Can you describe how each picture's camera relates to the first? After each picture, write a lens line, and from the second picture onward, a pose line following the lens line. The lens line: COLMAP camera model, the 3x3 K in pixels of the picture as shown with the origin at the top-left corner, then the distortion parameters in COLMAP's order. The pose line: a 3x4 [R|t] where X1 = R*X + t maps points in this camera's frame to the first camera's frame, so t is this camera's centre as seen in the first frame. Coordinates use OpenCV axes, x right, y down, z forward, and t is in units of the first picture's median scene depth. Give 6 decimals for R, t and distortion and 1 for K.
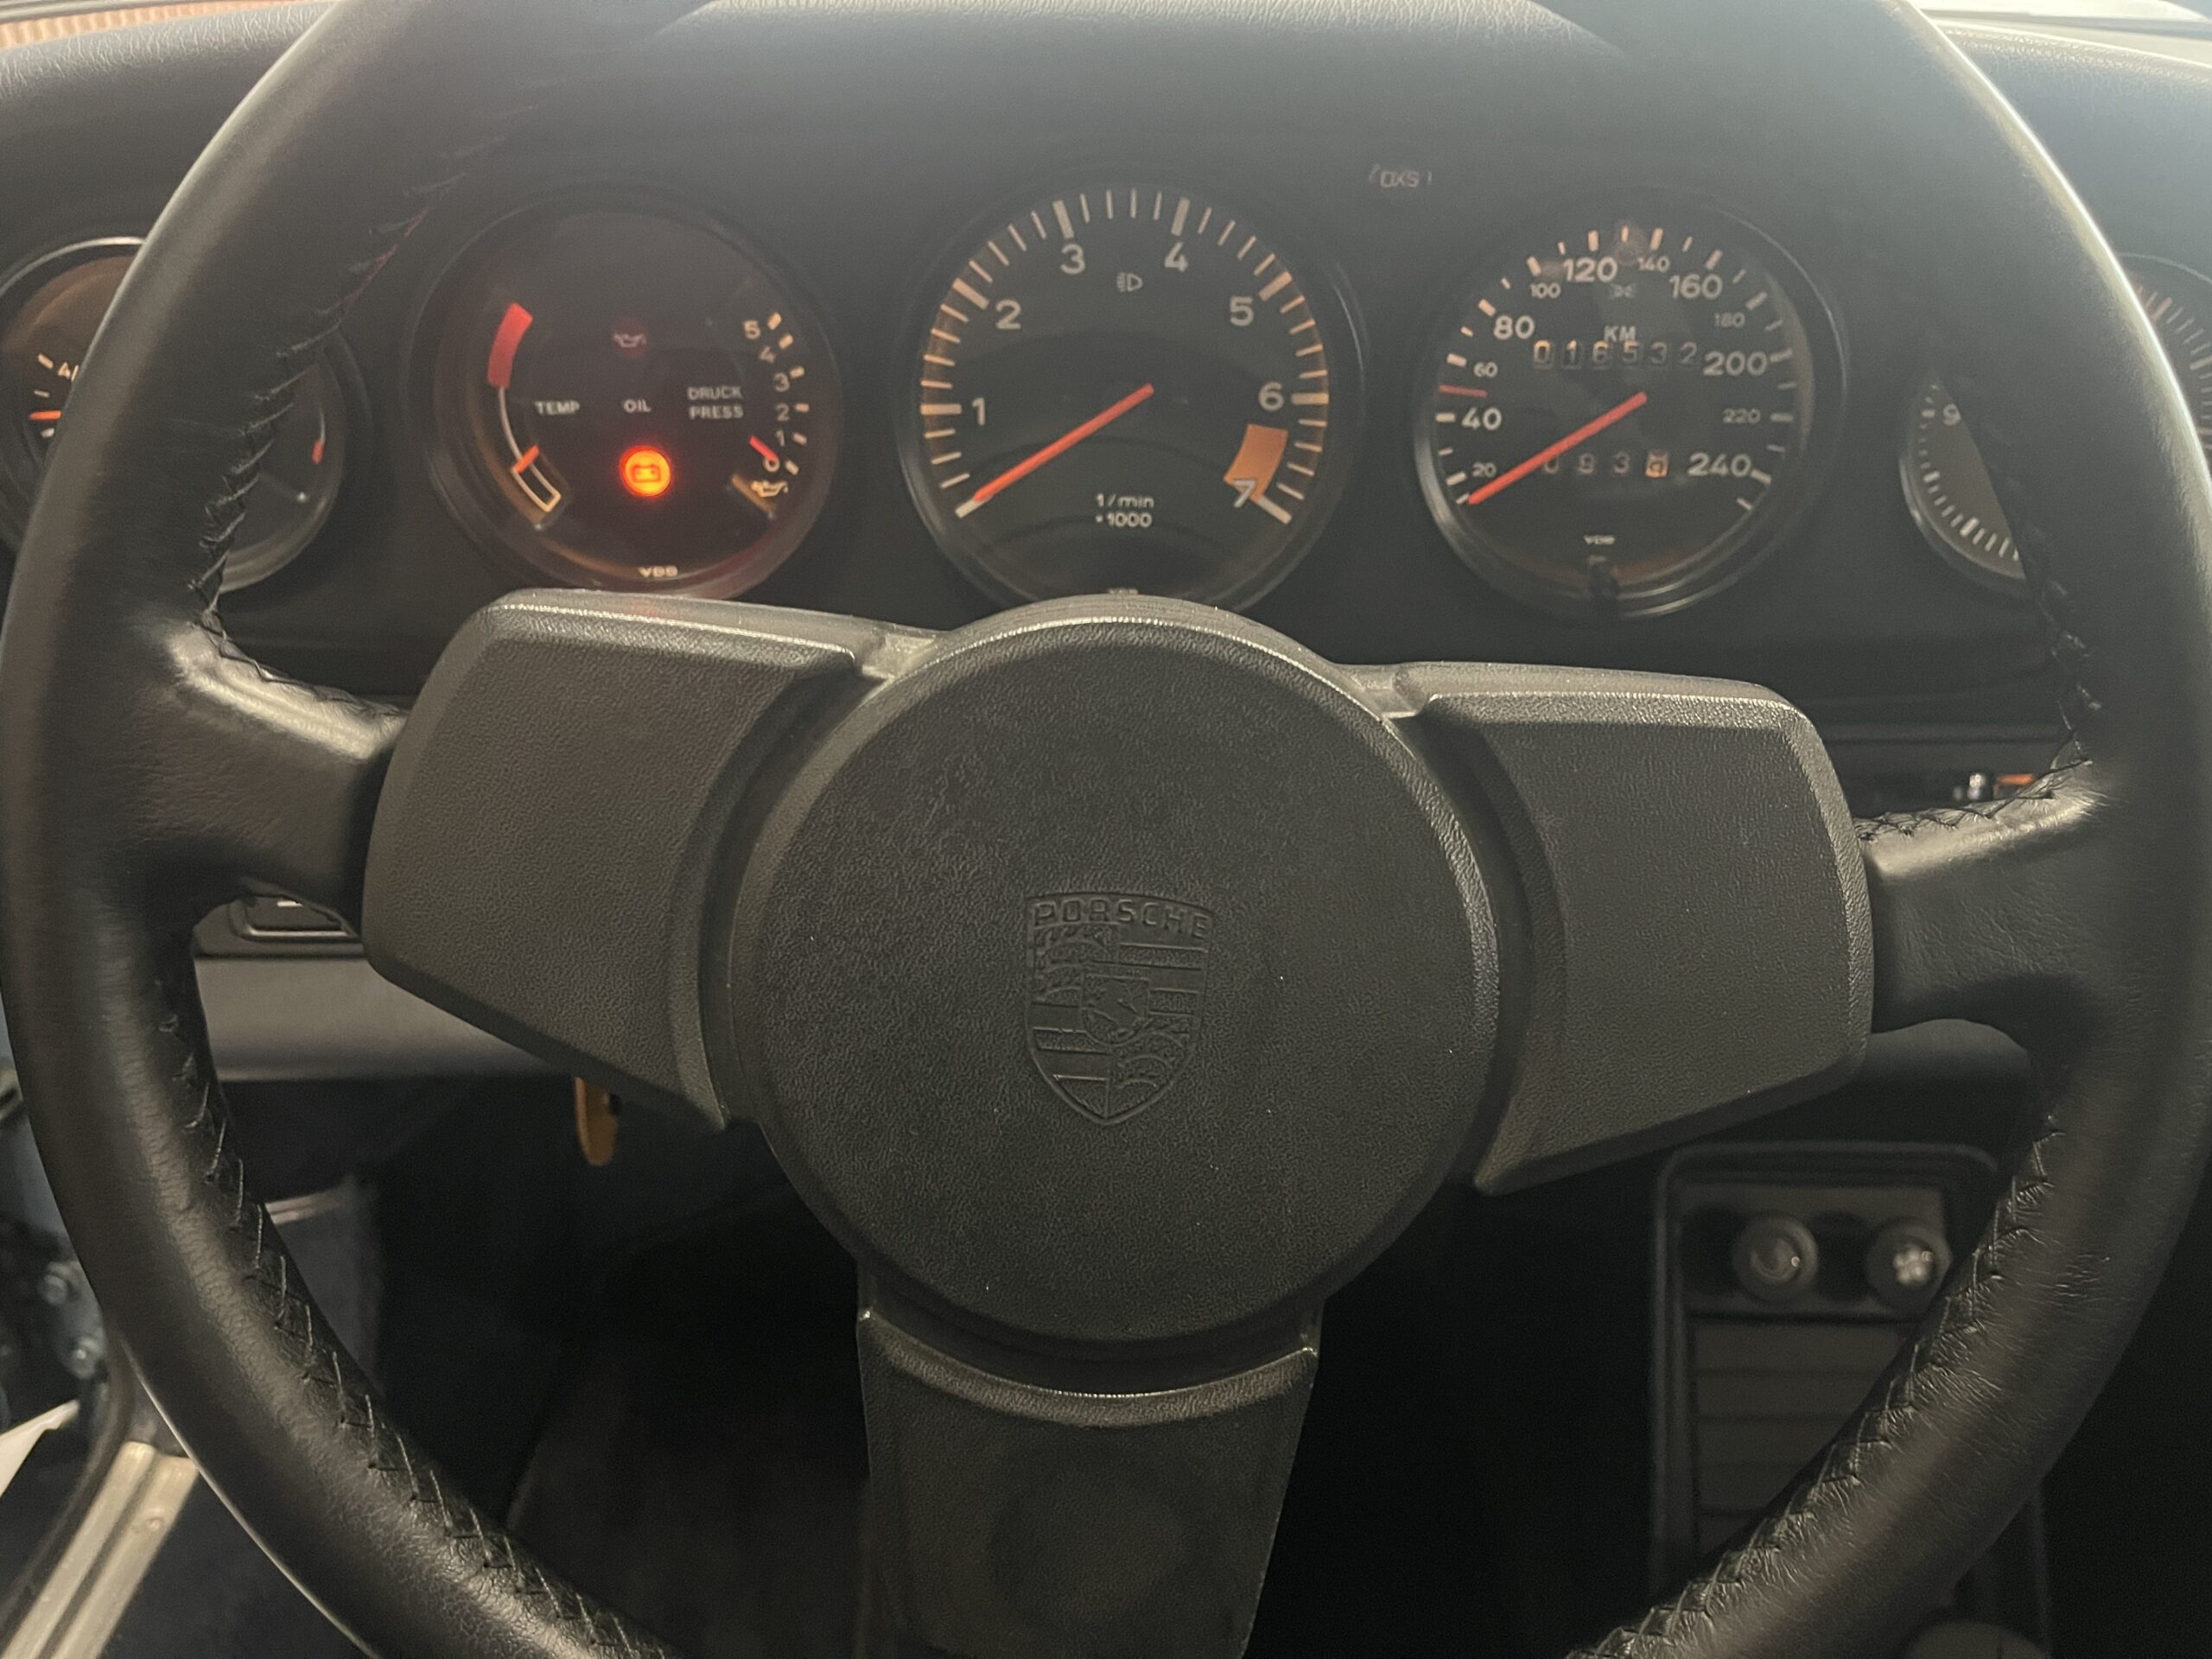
lens RADIAL K [[1677.8, 0, 1128.5], [0, 1677.8, 814.4], [0, 0, 1]] dist [0.074452, -0.106607]
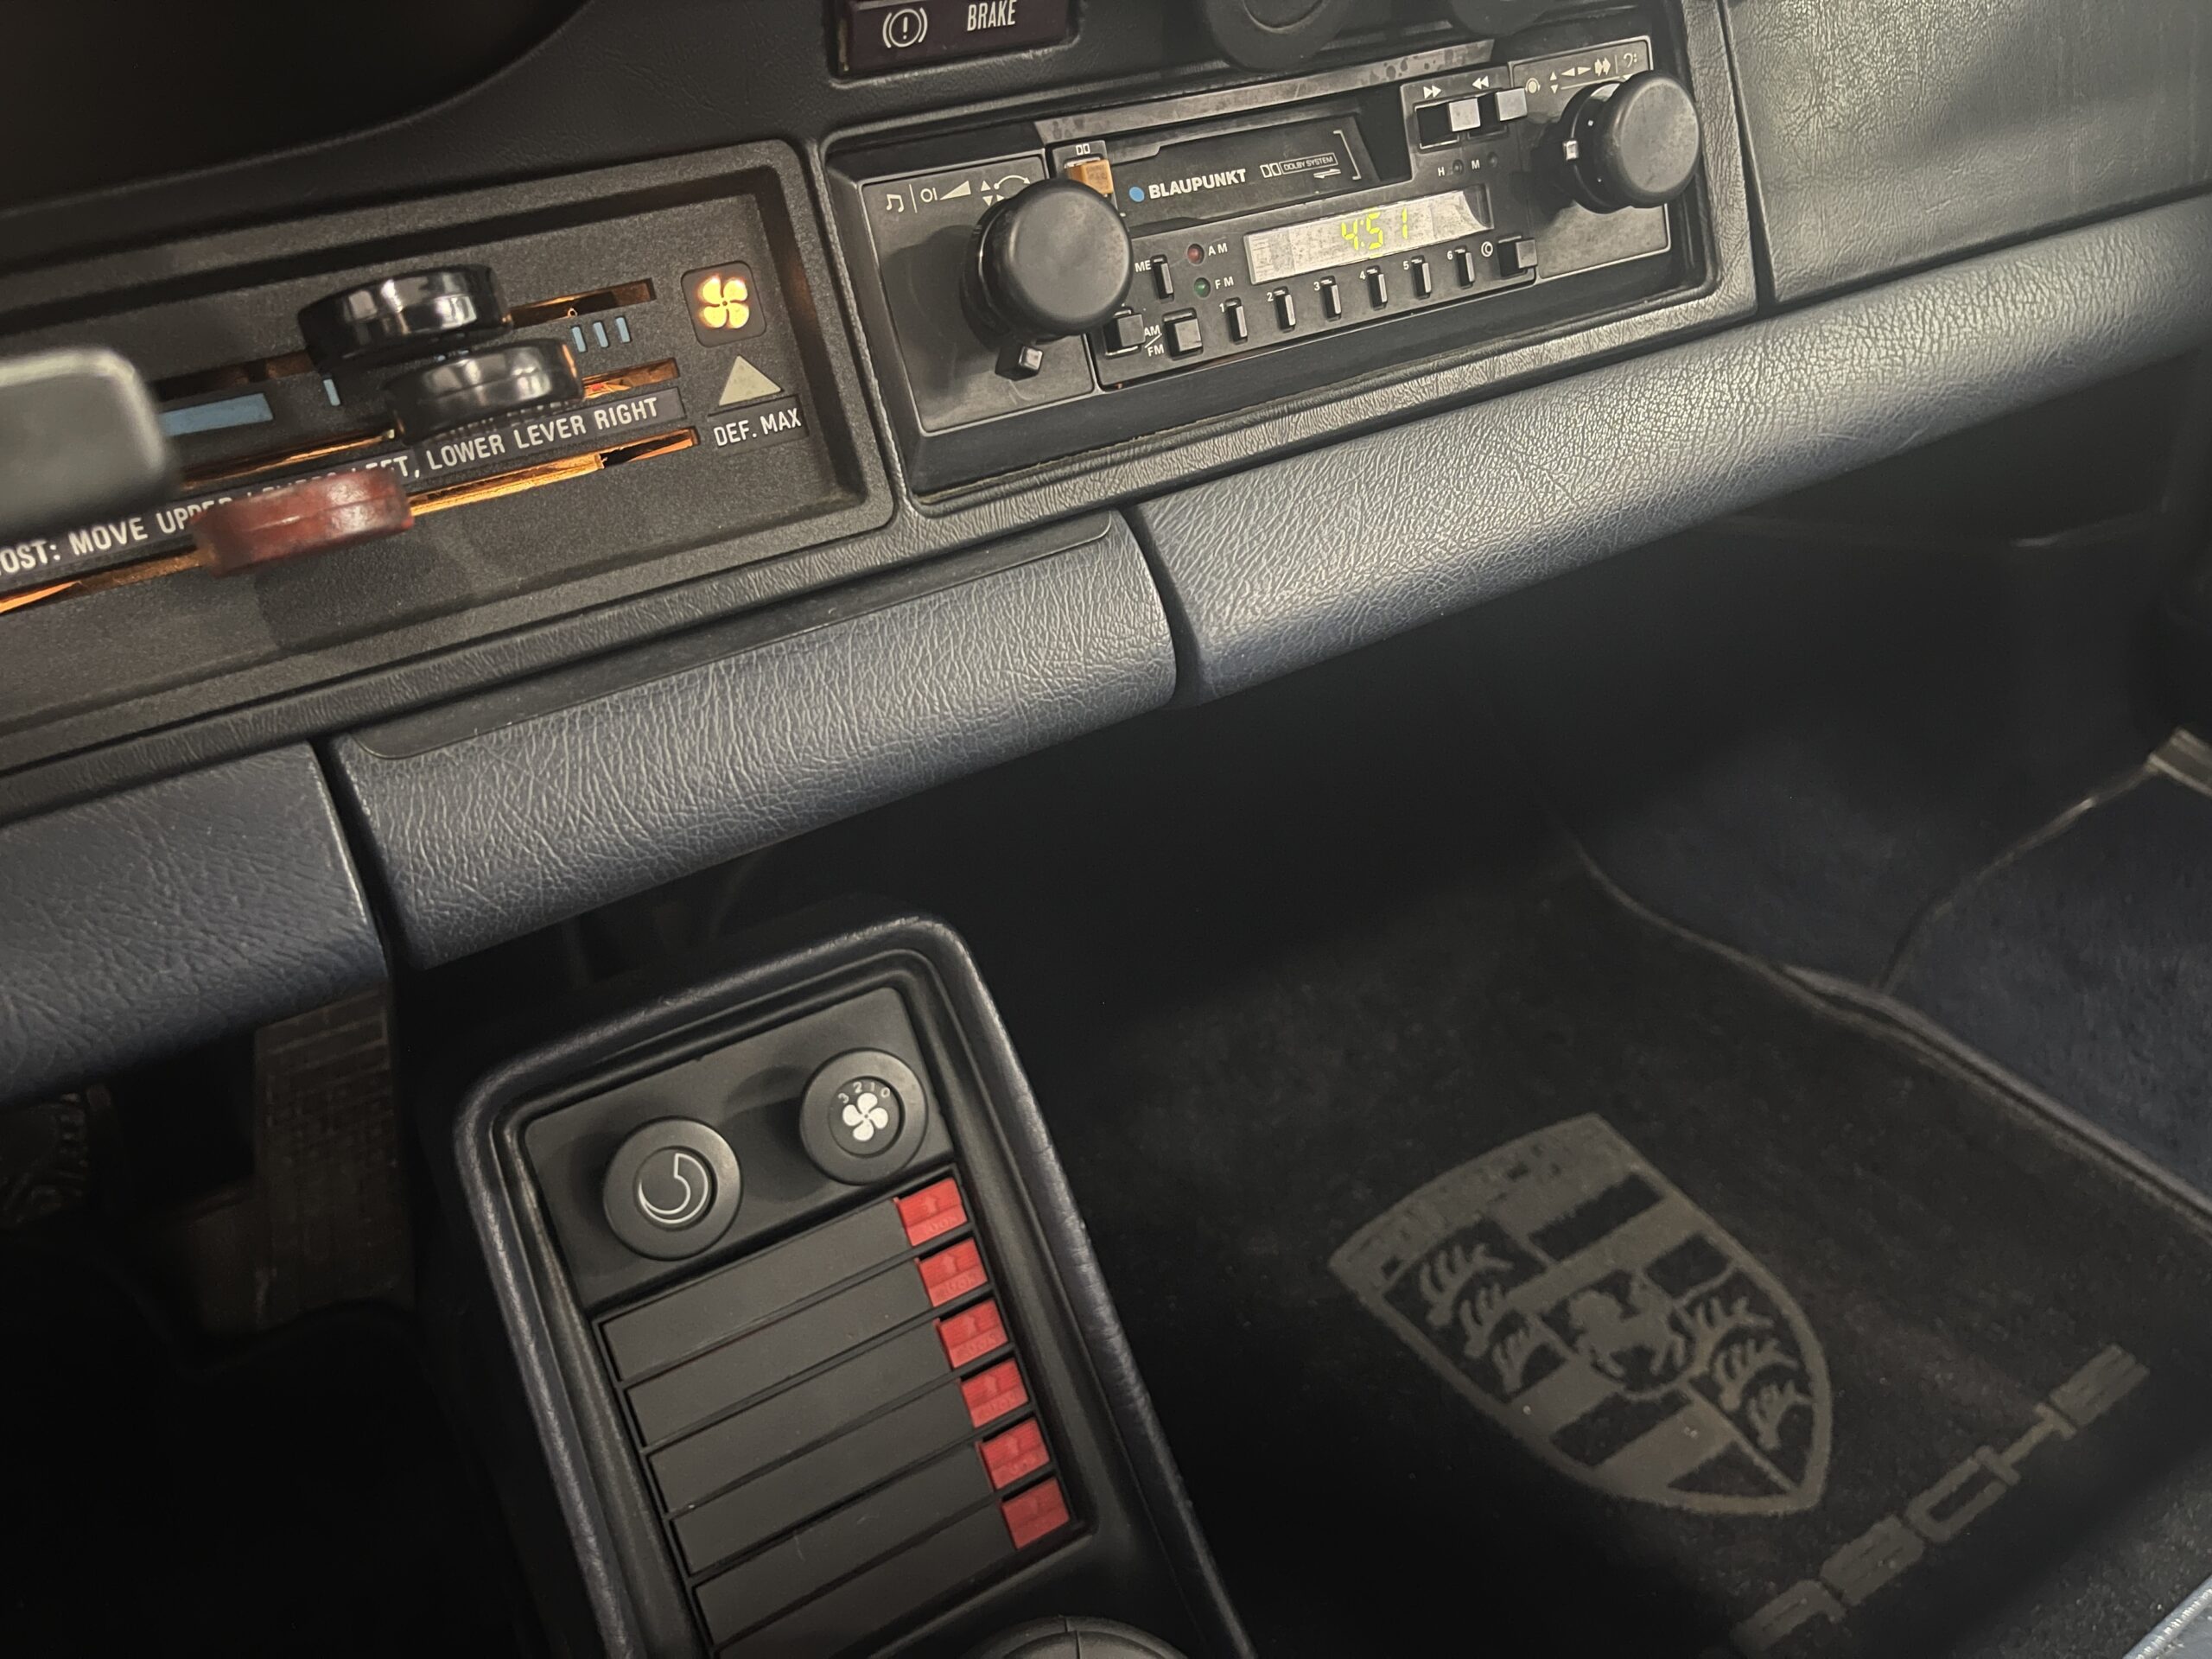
lens RADIAL K [[1677.8, 0, 1099.5], [0, 1677.8, 823.7], [0, 0, 1]] dist [0.074452, -0.106607]
pose [[0.860976, -0.319790, 0.395544, 0.480614], [0.274777, 0.946826, 0.167388, 0.106168], [-0.428041, -0.035431, 0.903065, 0.552420]]
